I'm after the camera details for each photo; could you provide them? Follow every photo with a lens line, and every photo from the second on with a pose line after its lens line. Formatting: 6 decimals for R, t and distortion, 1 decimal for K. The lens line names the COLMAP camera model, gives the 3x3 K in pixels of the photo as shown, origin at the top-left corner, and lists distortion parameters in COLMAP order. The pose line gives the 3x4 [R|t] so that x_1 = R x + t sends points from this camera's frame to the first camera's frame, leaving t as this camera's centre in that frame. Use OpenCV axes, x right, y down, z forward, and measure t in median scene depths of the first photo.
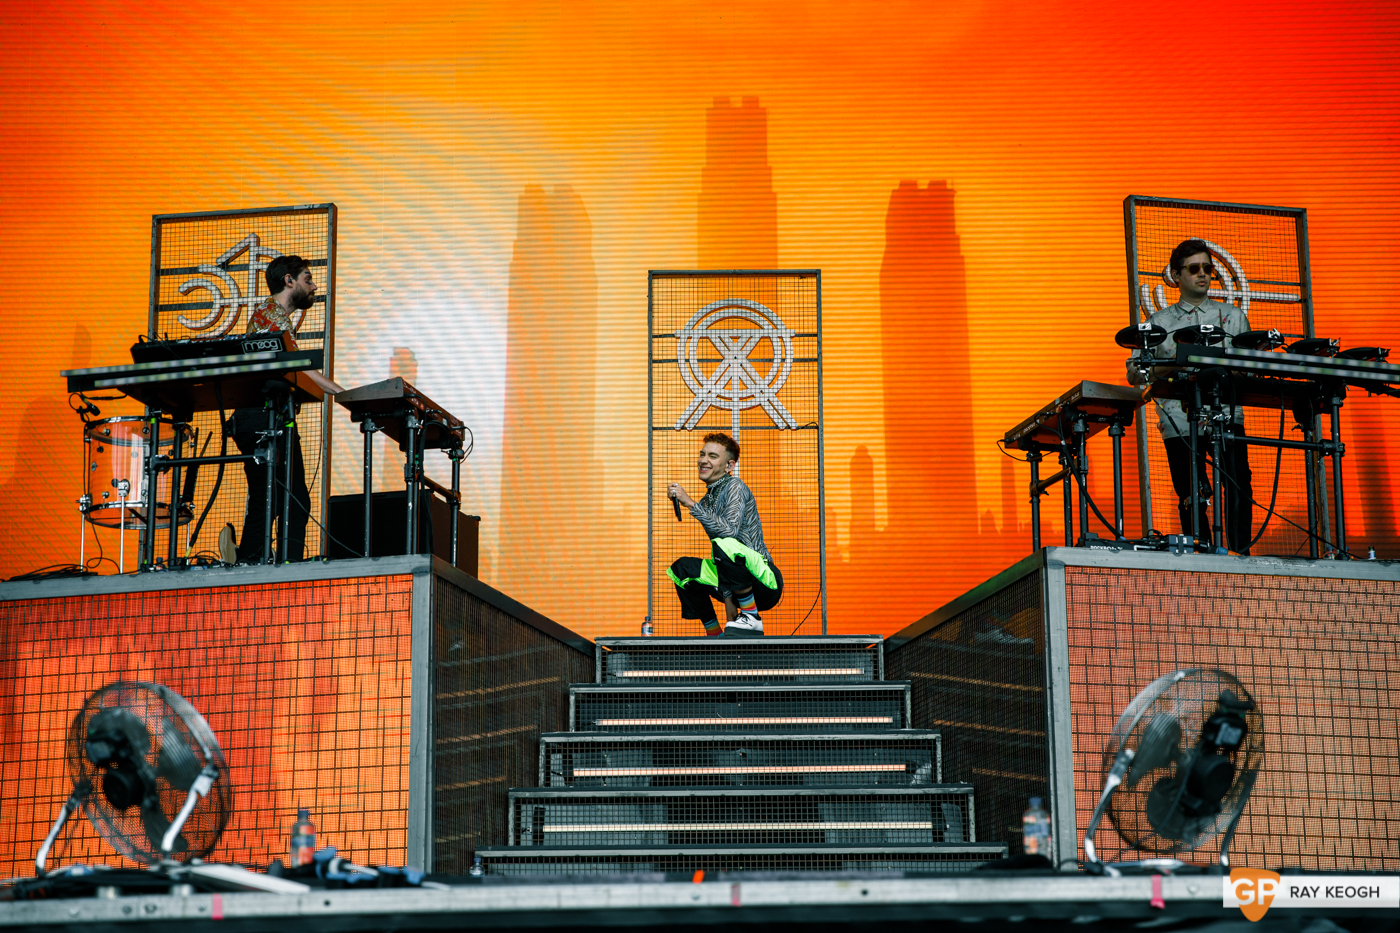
lens RADIAL K [[2648.5, 0, 700.0], [0, 2648.5, 466.5], [0, 0, 1]] dist [0.142249, 0.241076]
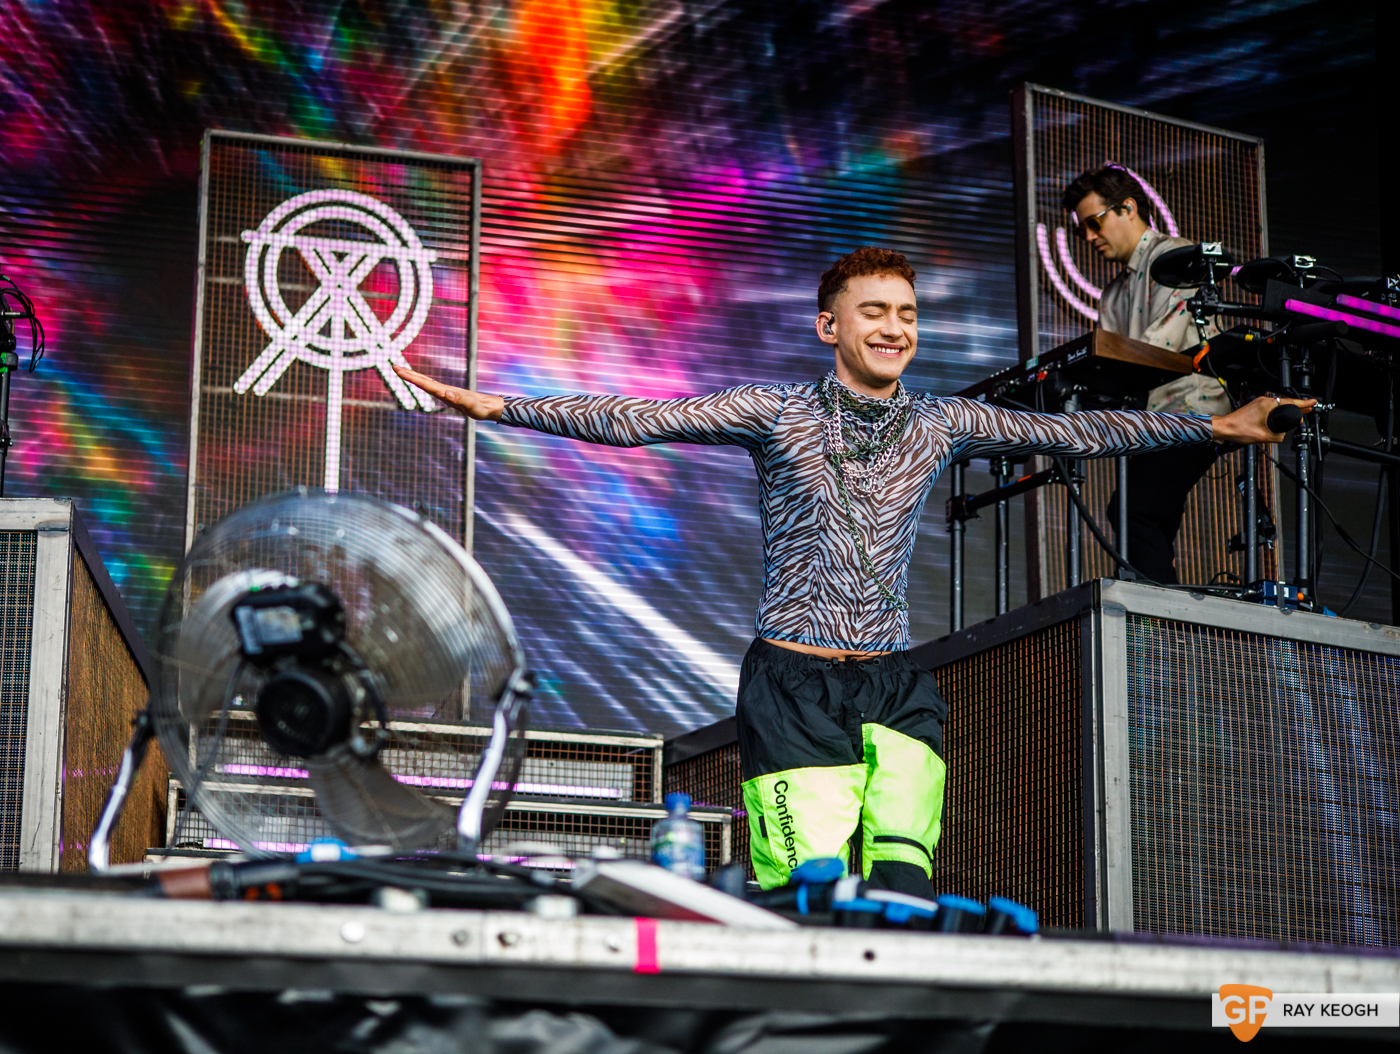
lens RADIAL K [[3771.5, 0, 602.9], [0, 3771.5, 584.0], [0, 0, 1]] dist [0.081366, 1.175607]
pose [[0.961879, 0.085956, 0.259618, -0.190295], [-0.080477, 0.996253, -0.031680, 0.064095], [-0.261368, 0.009579, 0.965192, 0.189539]]
